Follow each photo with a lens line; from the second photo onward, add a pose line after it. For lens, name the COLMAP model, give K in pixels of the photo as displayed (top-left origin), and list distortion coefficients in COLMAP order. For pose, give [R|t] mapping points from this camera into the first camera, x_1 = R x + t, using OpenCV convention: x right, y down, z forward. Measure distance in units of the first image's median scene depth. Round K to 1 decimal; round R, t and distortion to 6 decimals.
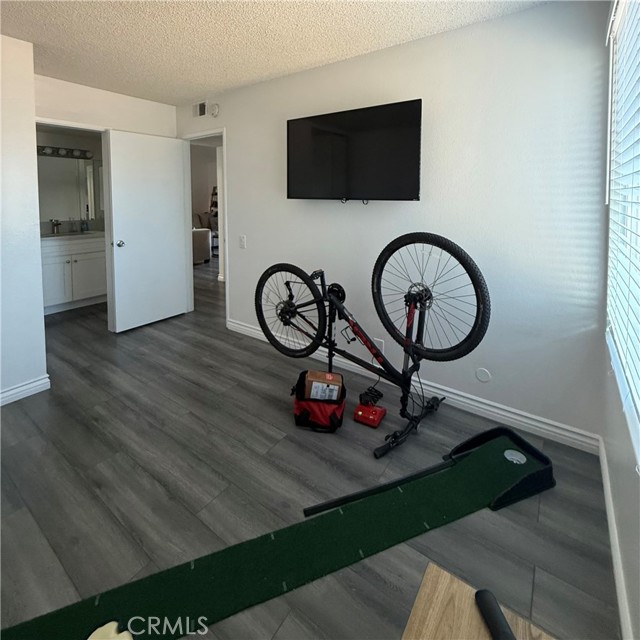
lens RADIAL K [[346.0, 0, 319.2], [0, 346.0, 321.4], [0, 0, 1]] dist [-0.000196, -0.000183]
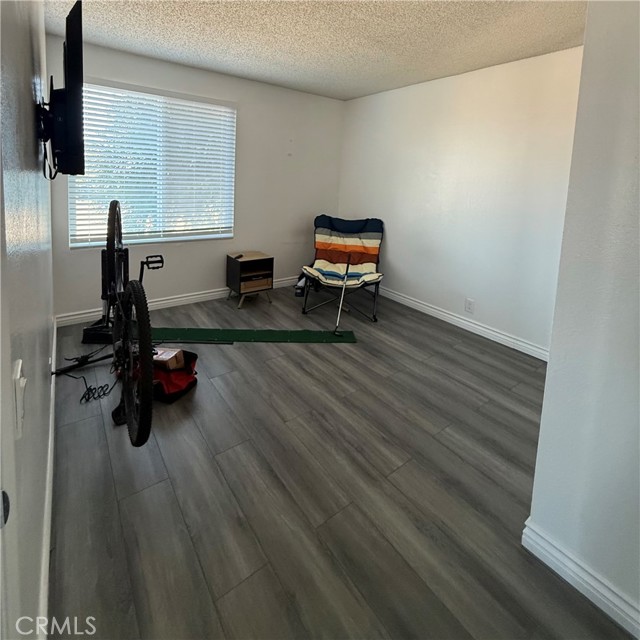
lens RADIAL K [[346.0, 0, 321.6], [0, 346.0, 317.9], [0, 0, 1]] dist [-0.000196, -0.000183]
pose [[-0.960497, -0.135876, 0.242866, -0.728185], [0.057058, 0.758011, 0.649741, -0.586439], [-0.272379, 0.637932, -0.720314, 1.632172]]
